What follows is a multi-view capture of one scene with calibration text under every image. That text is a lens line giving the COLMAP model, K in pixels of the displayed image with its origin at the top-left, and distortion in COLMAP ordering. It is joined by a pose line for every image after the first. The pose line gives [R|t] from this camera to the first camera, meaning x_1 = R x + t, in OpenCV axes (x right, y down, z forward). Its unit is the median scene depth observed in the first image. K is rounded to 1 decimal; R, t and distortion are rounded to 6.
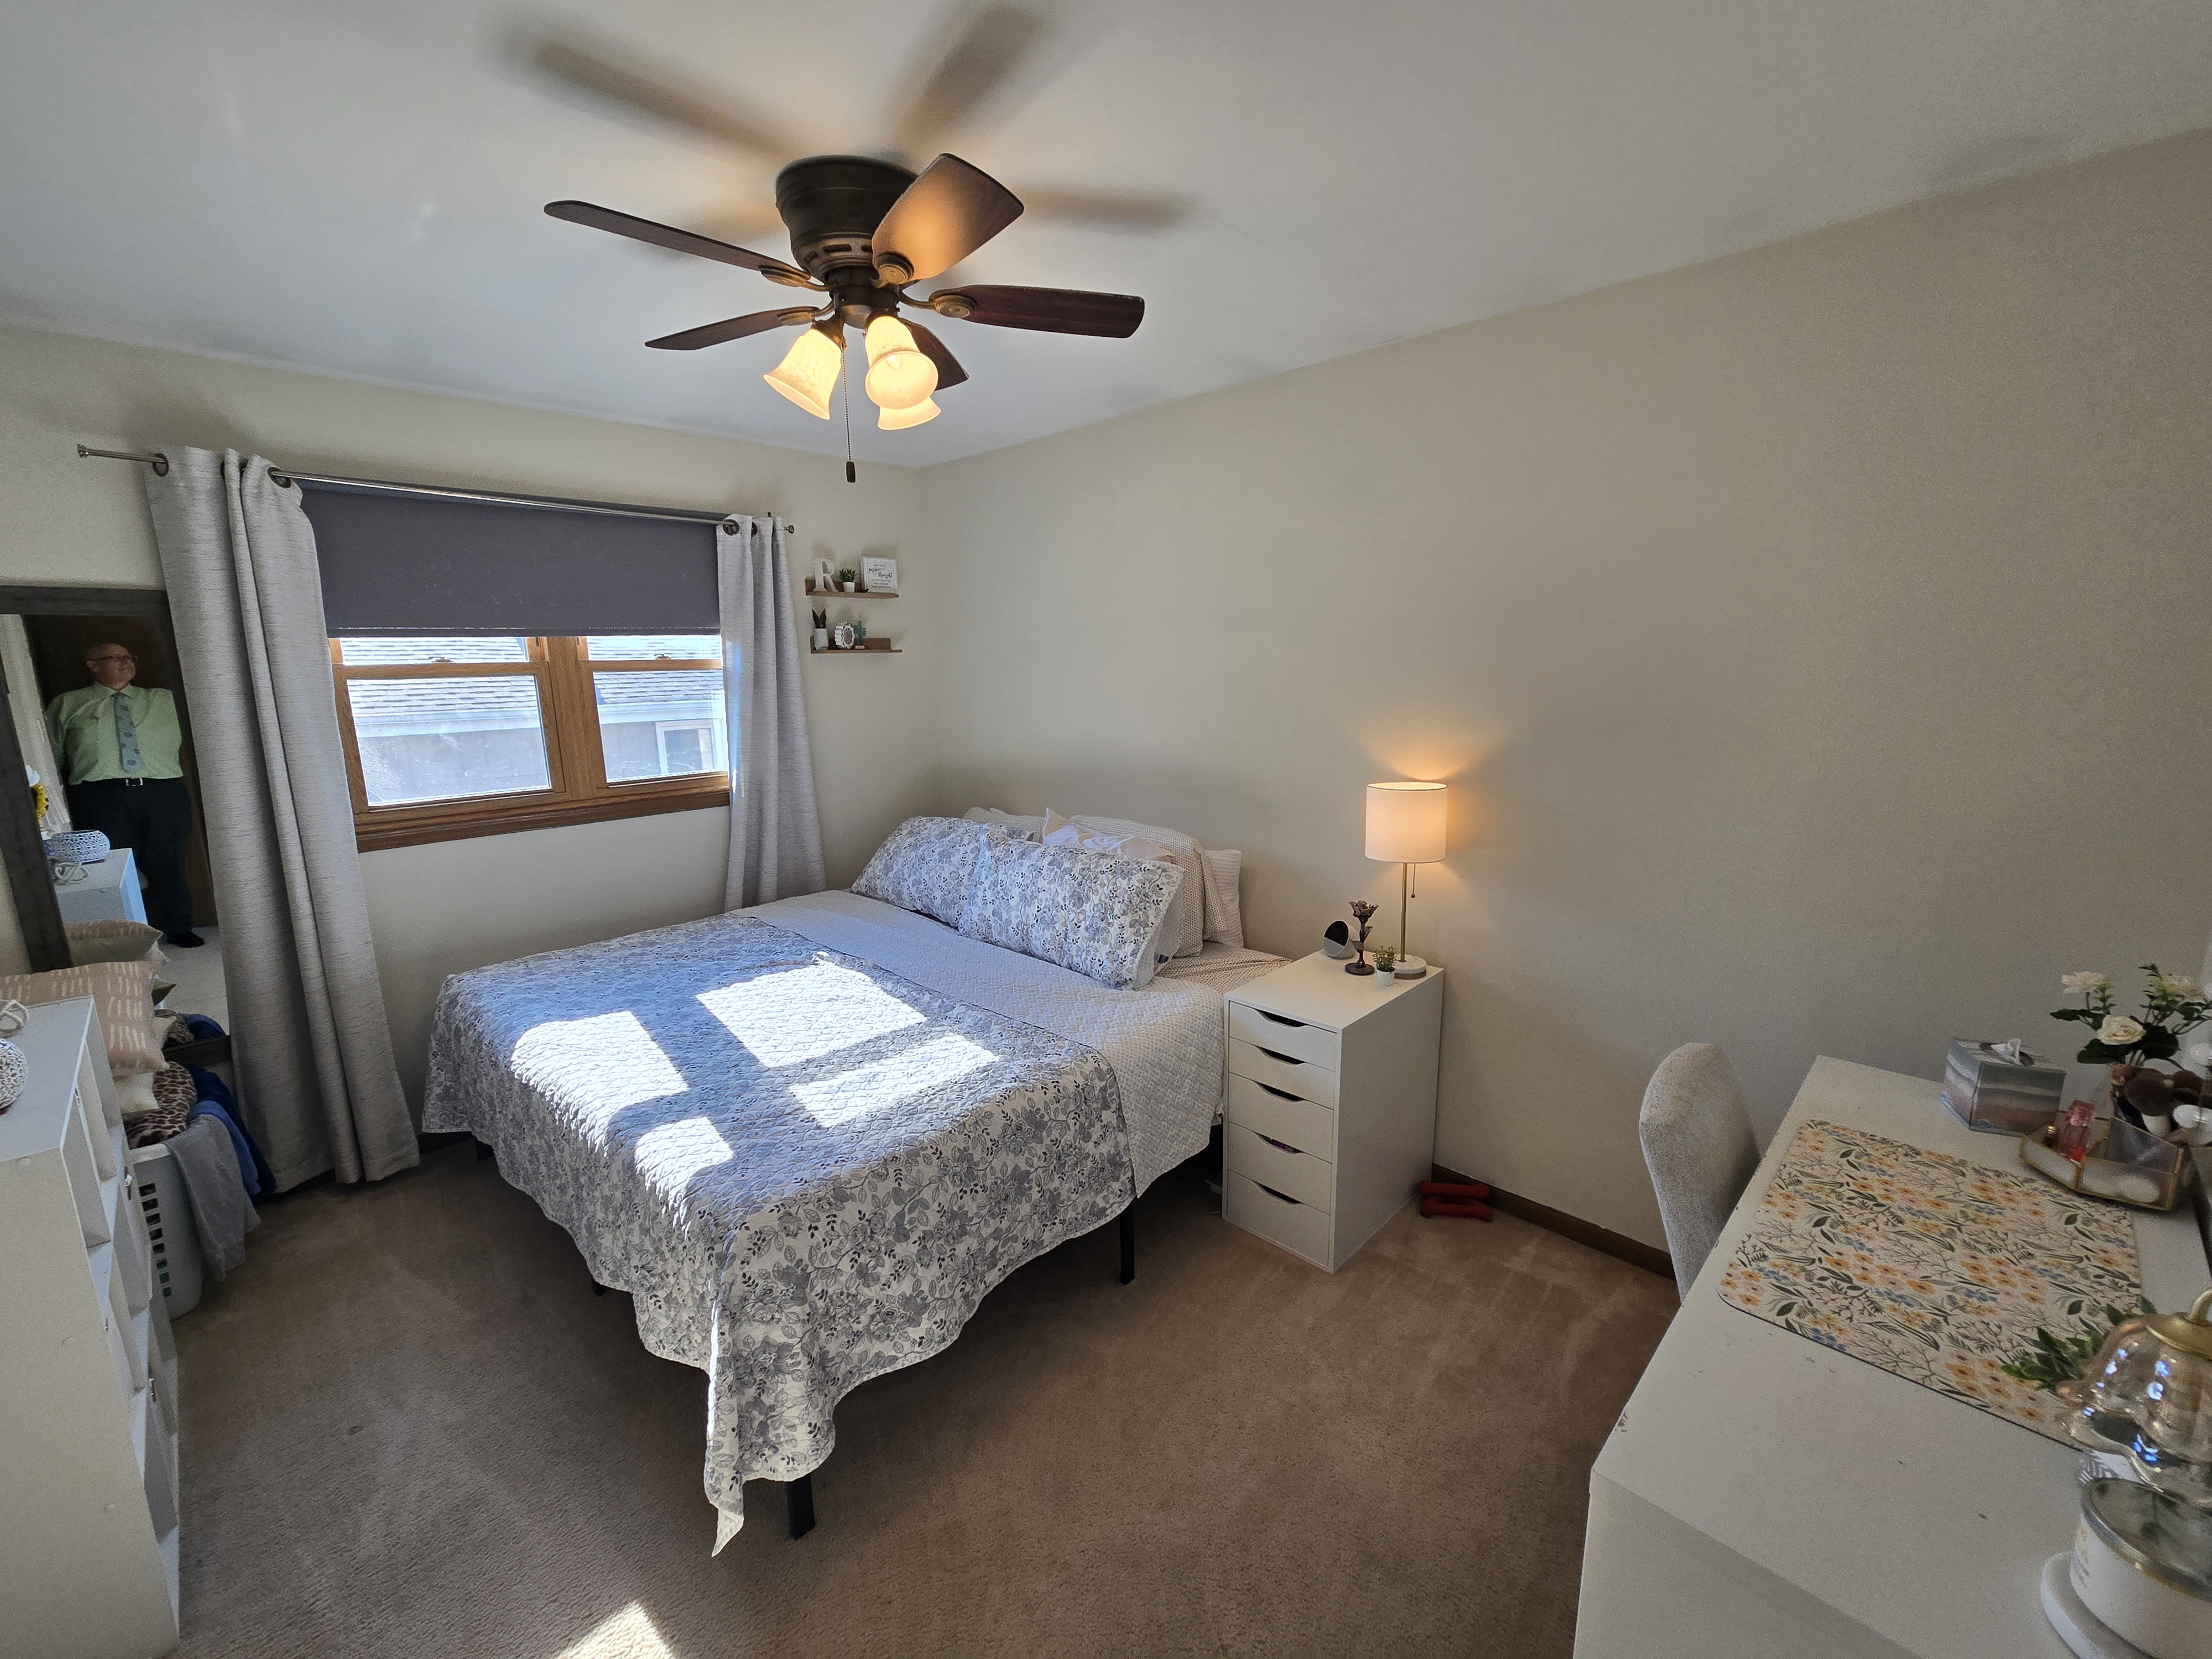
lens RADIAL K [[911.5, 0, 1092.7], [0, 911.5, 839.6], [0, 0, 1]] dist [-0.000336, 0.000435]
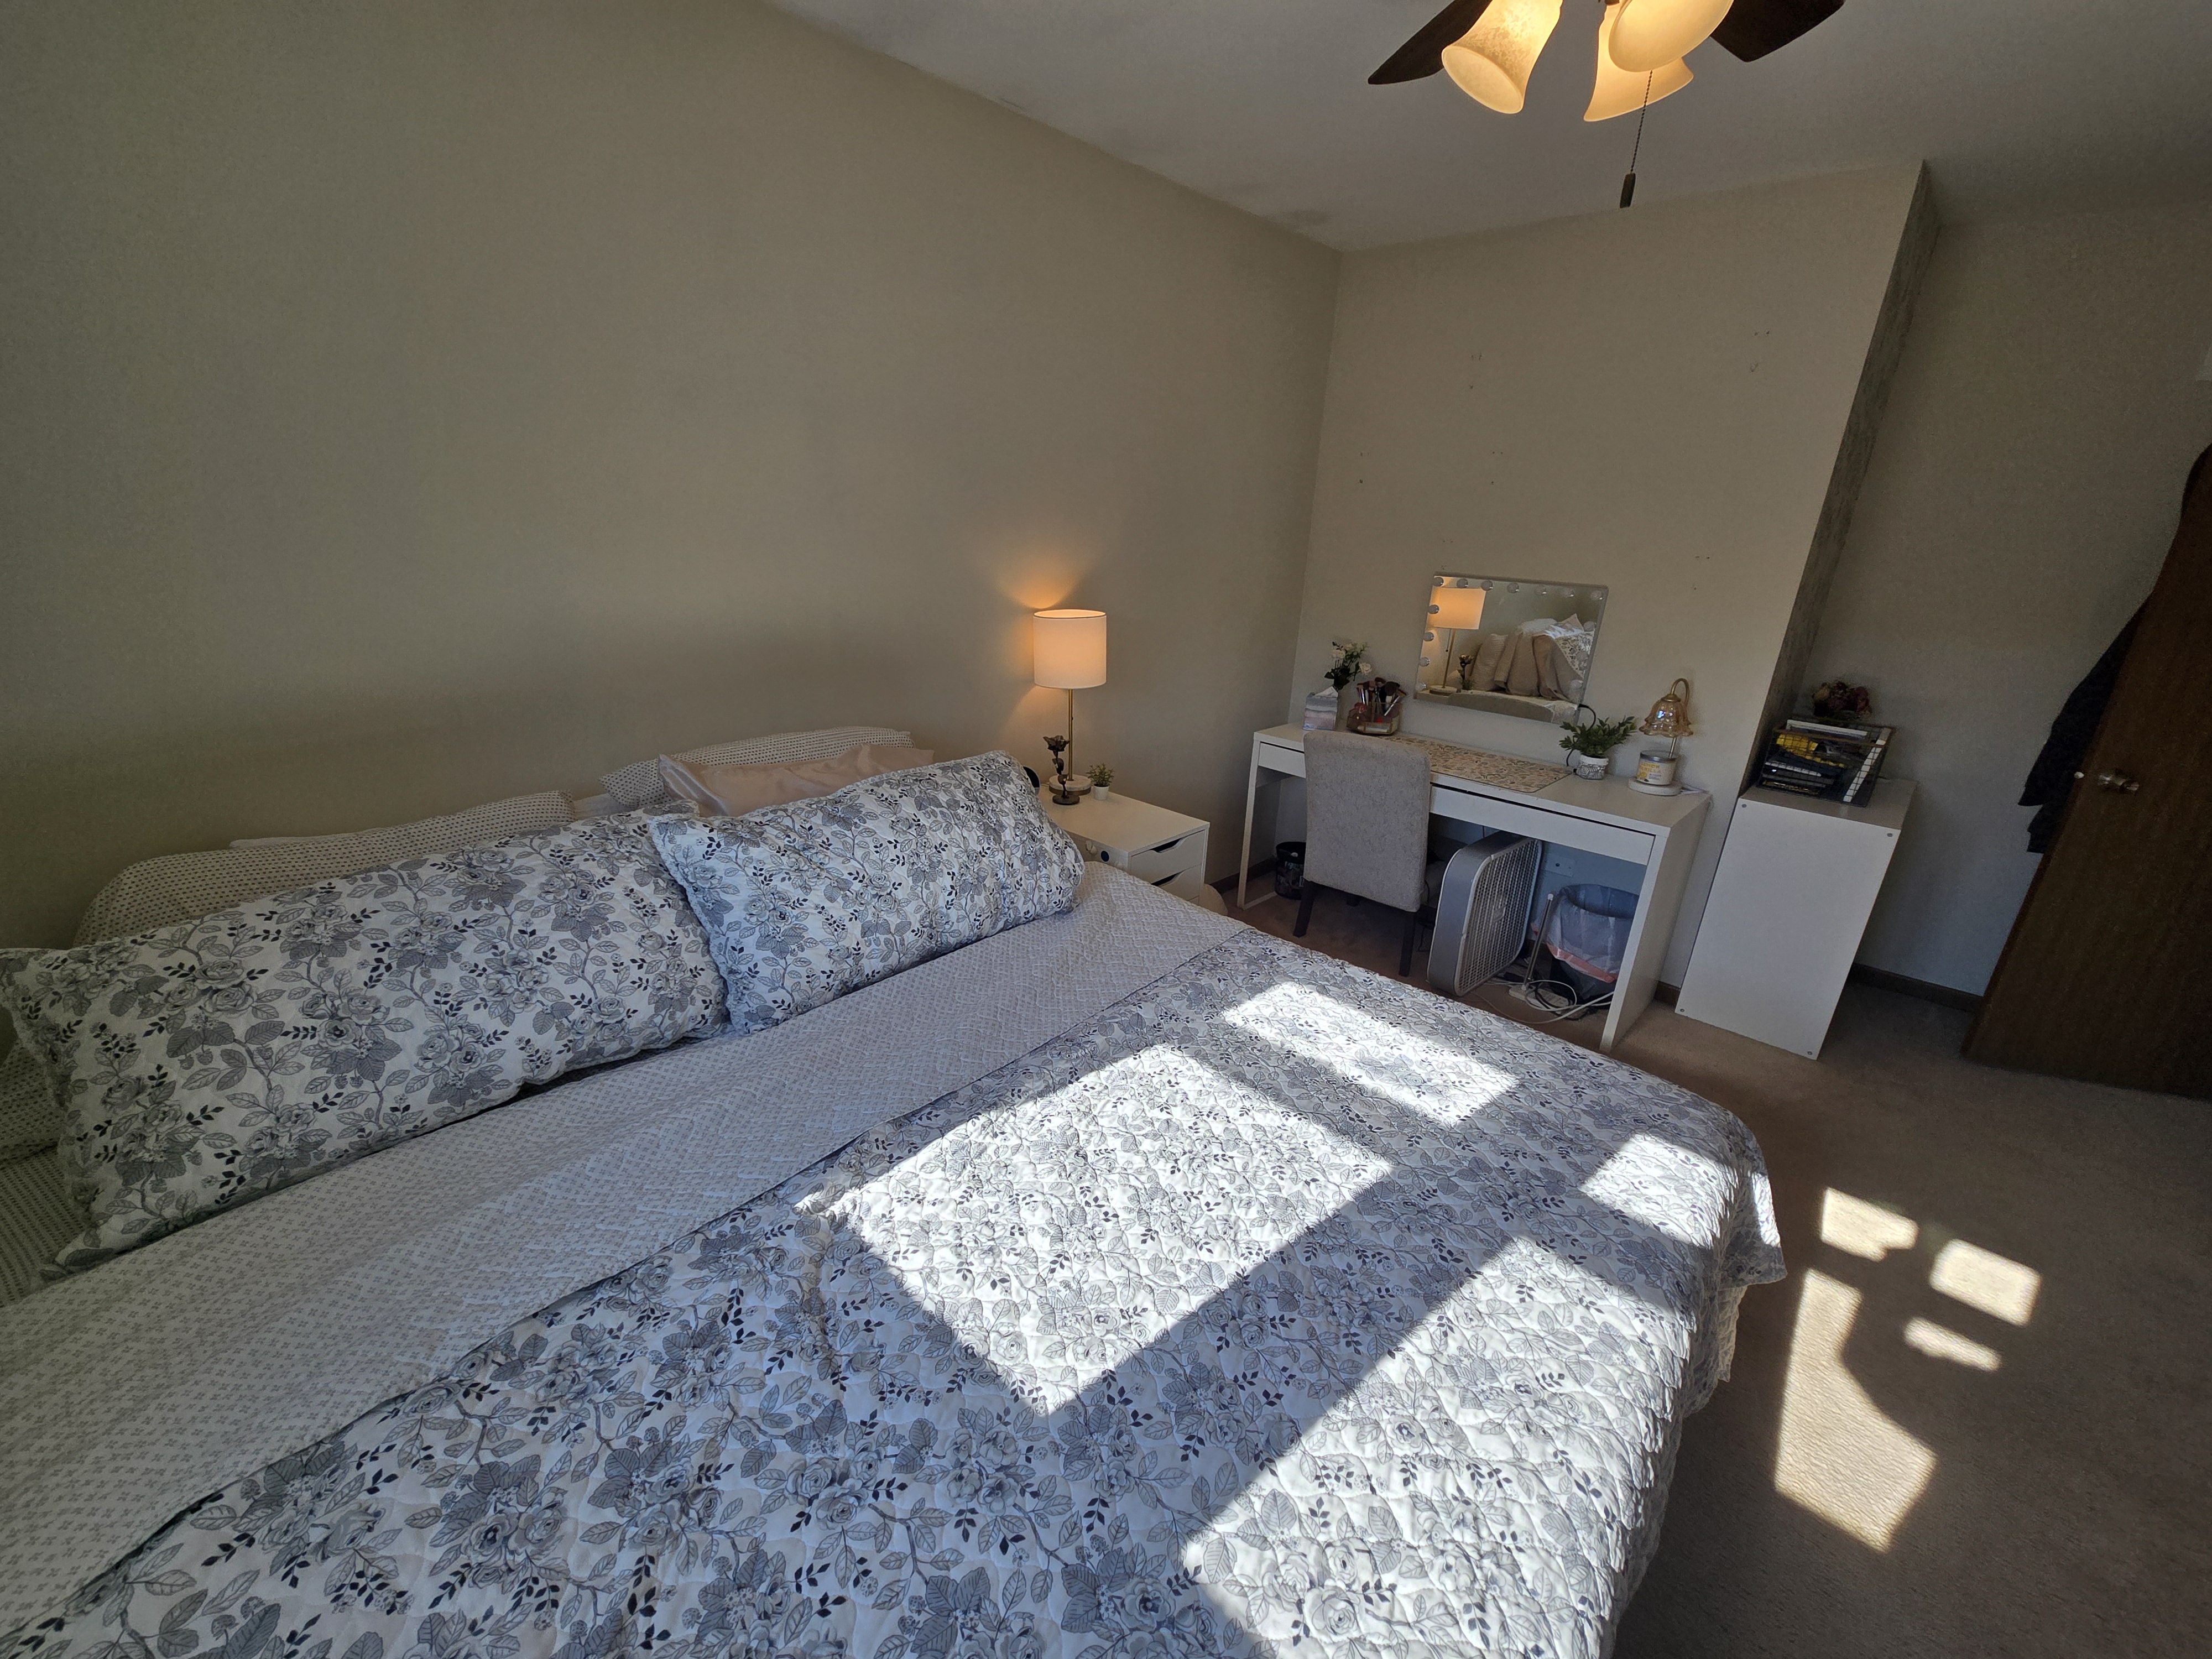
lens RADIAL K [[911.5, 0, 1092.7], [0, 911.5, 839.6], [0, 0, 1]] dist [-0.000336, 0.000435]
pose [[-0.023695, -0.333348, 0.942506, -0.677661], [0.157075, 0.929820, 0.332810, -0.149059], [-0.987302, 0.155930, 0.030329, 0.912109]]
